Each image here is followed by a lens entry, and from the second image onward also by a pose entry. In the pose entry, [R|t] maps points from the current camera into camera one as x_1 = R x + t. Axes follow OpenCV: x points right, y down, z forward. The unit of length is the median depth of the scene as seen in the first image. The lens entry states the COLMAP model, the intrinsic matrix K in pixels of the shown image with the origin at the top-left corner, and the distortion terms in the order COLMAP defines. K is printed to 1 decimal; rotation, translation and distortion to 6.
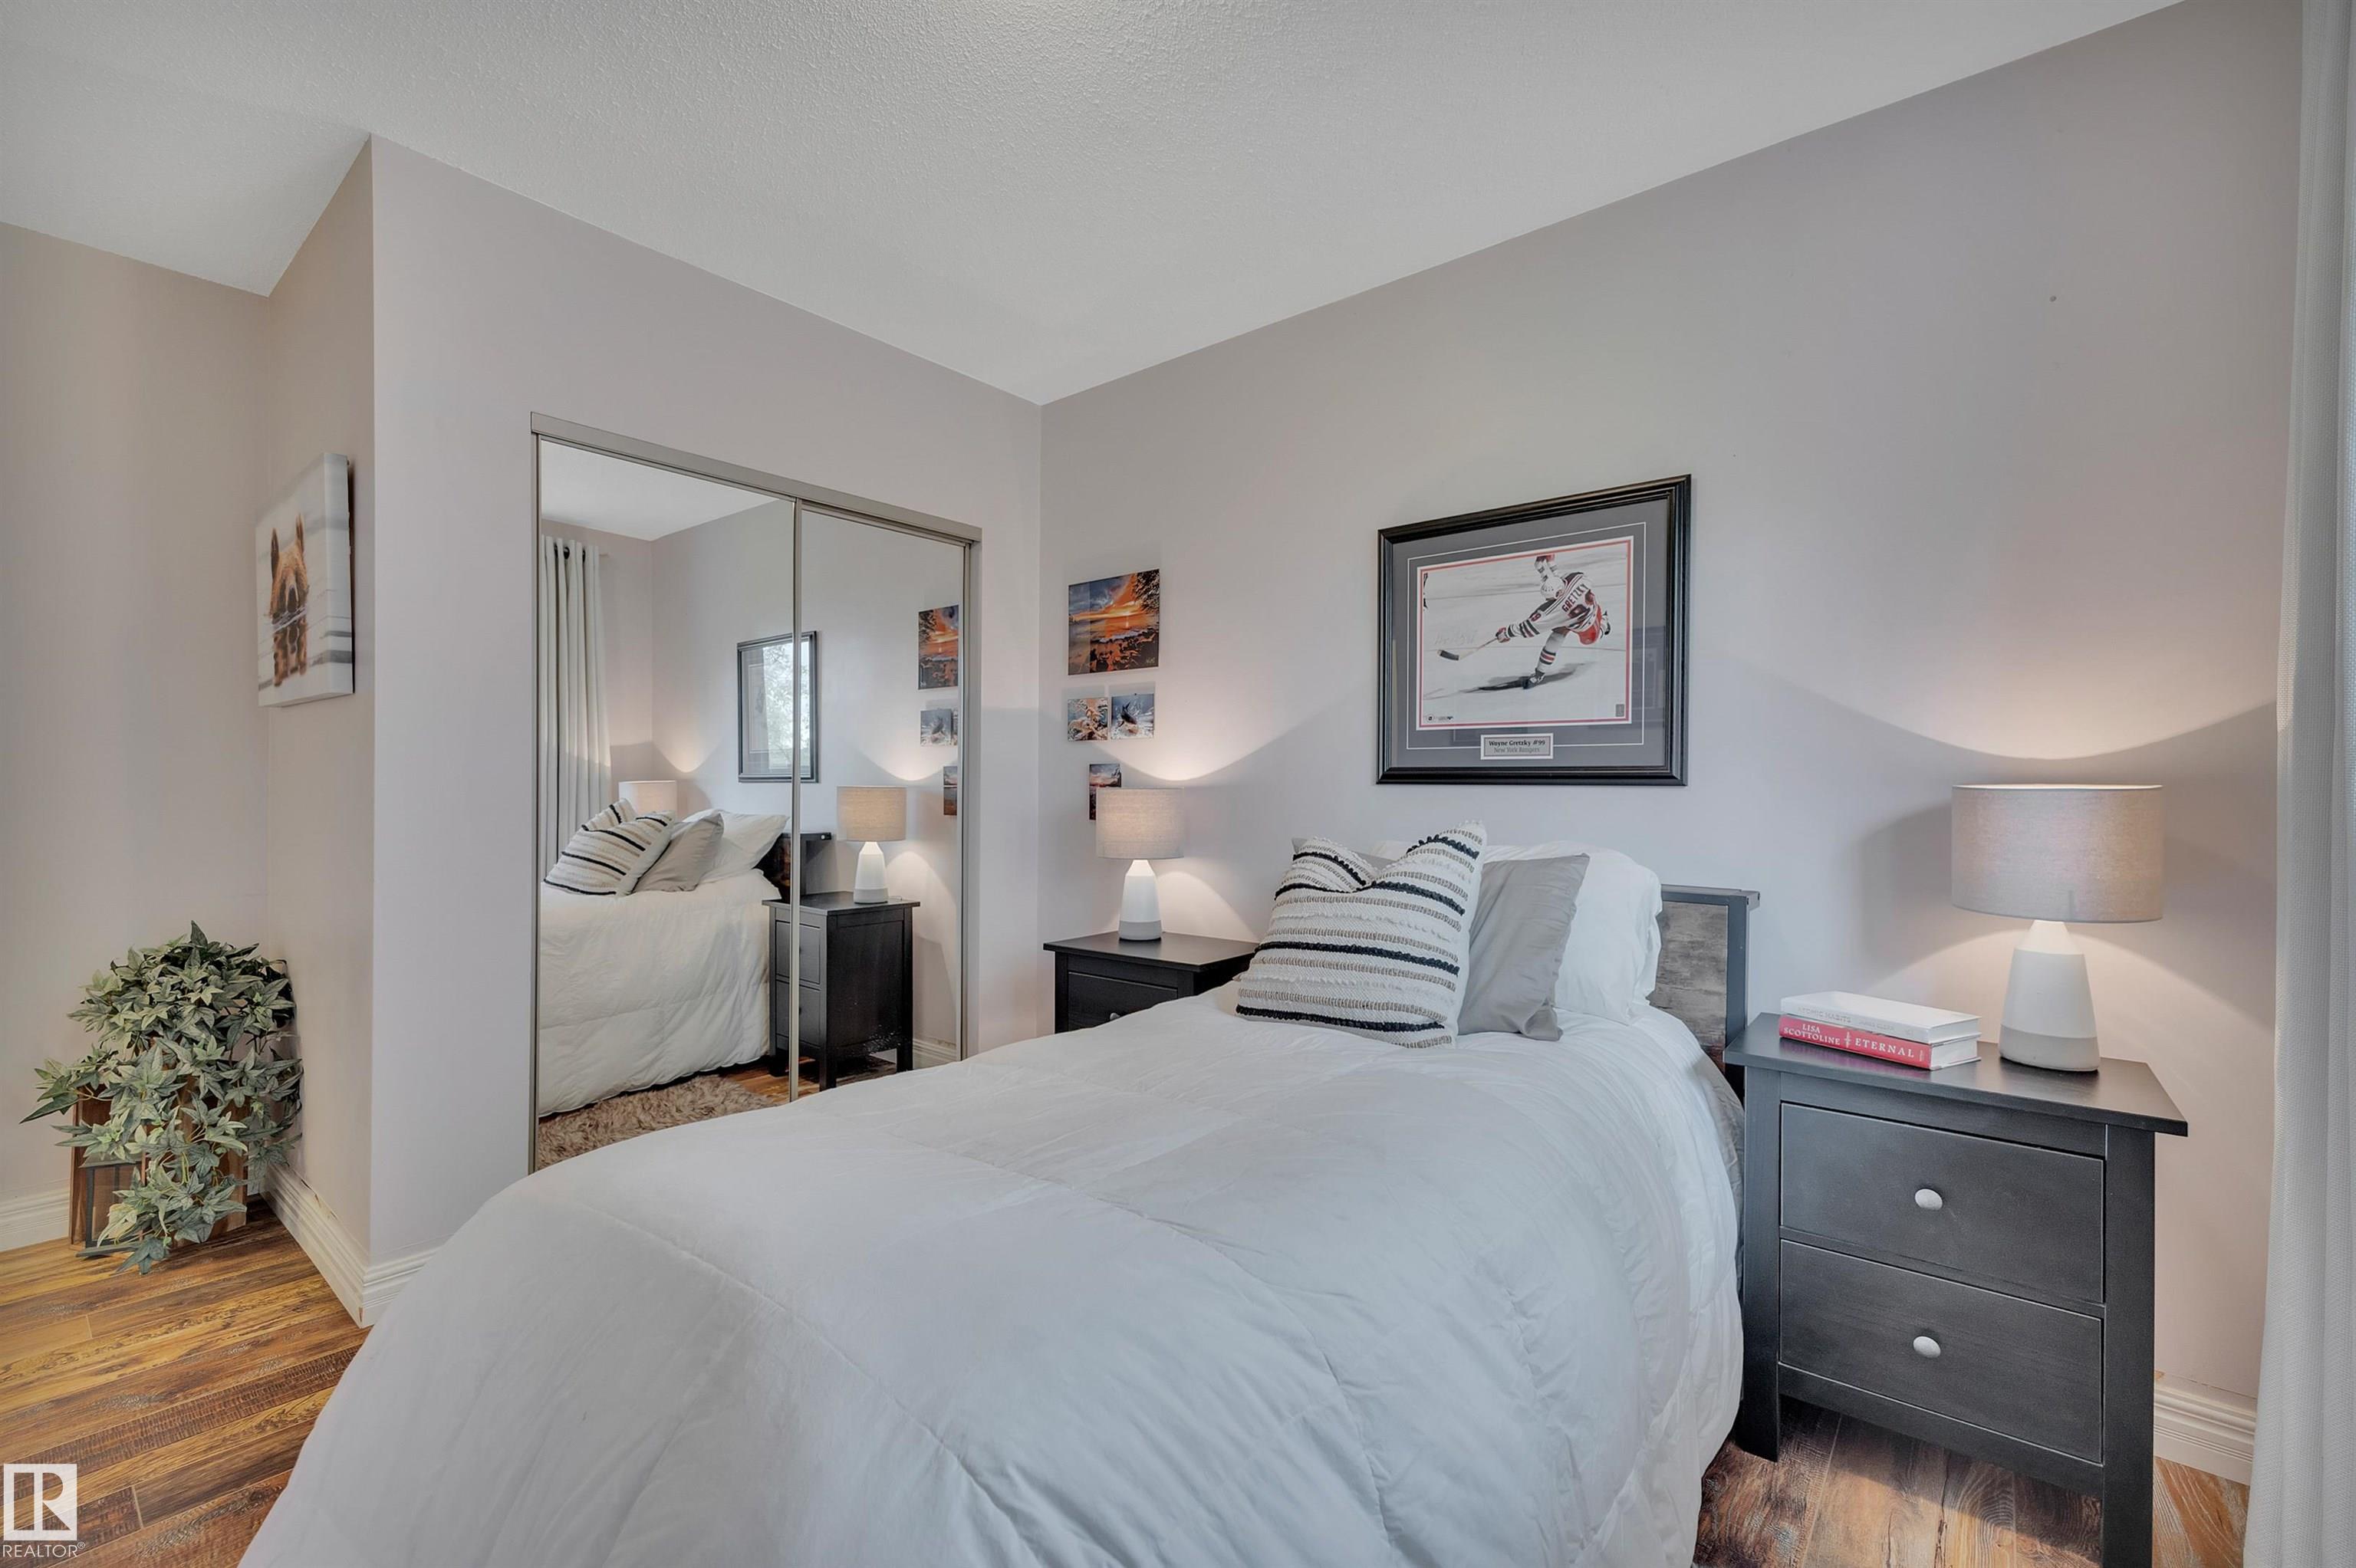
lens RADIAL K [[1017.6, 0, 1178.9], [0, 1017.6, 783.7], [0, 0, 1]] dist [0.001622, 0.000104]
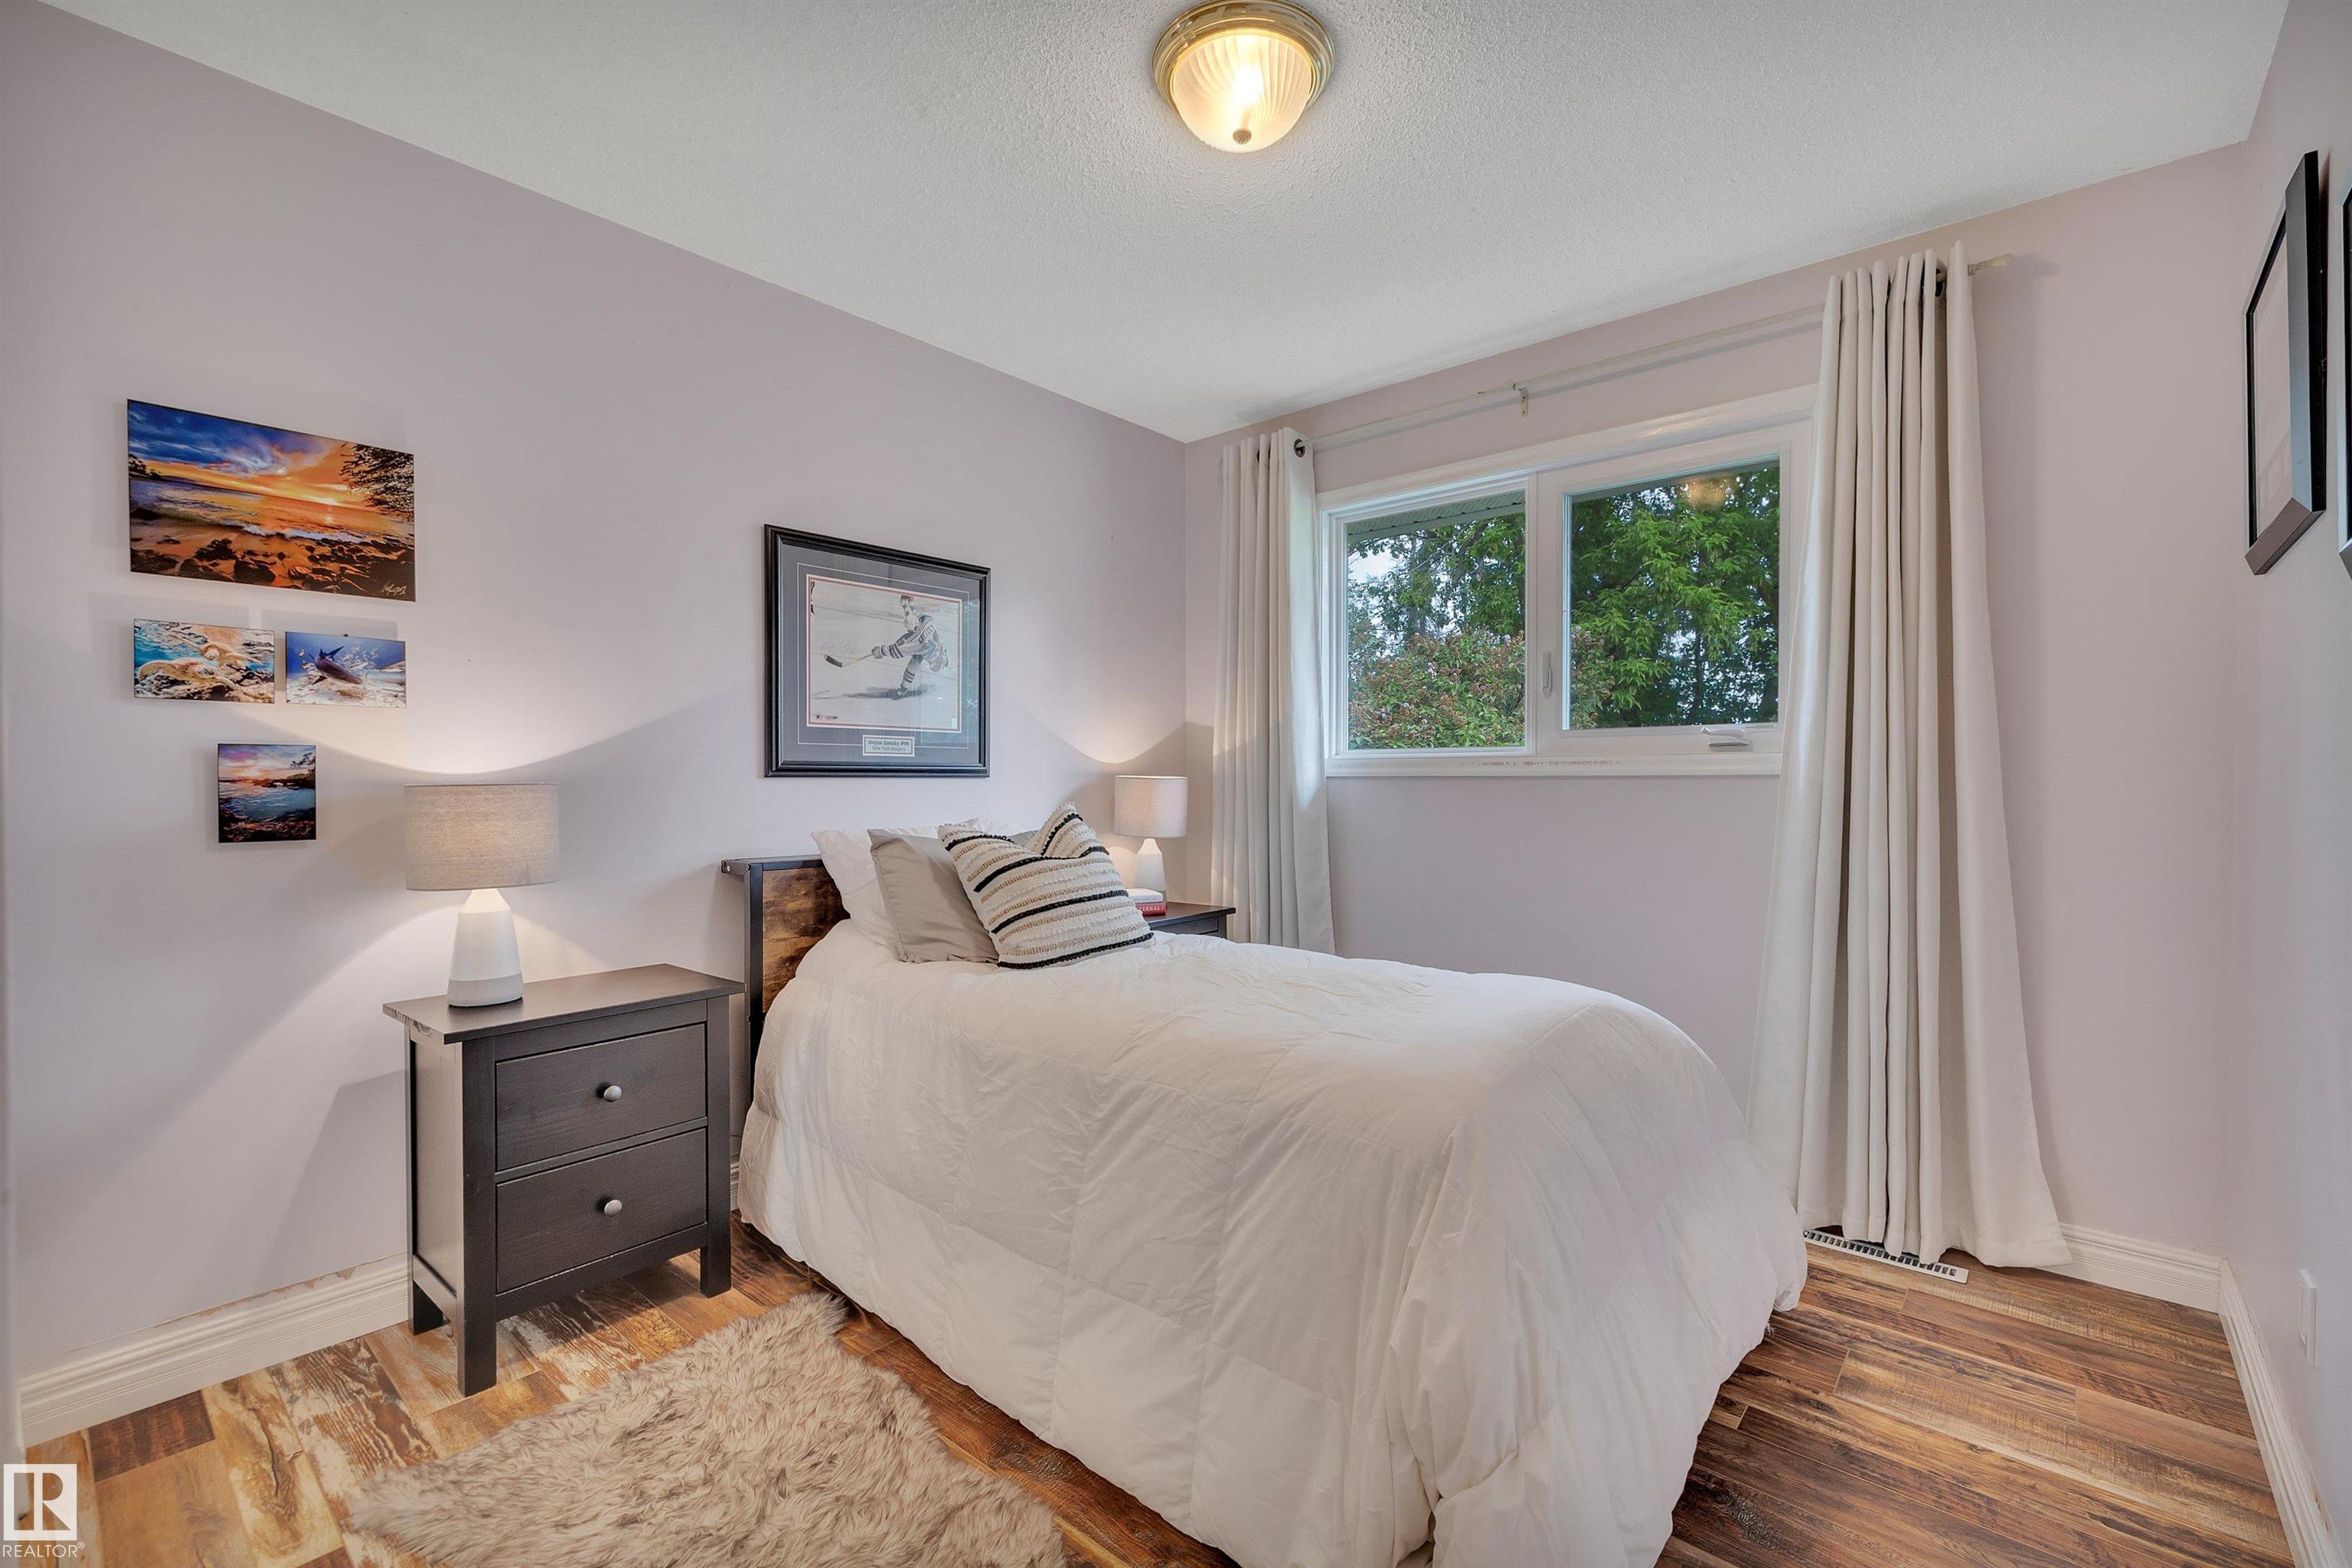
lens RADIAL K [[1016.0, 0, 1176.1], [0, 1016.0, 782.4], [0, 0, 1]] dist [0.001622, 0.000104]
pose [[0.001429, -0.009286, 0.999956, -0.833567], [0.000933, 0.999956, 0.009285, -0.003422], [-0.999999, 0.000919, 0.001438, 0.610876]]
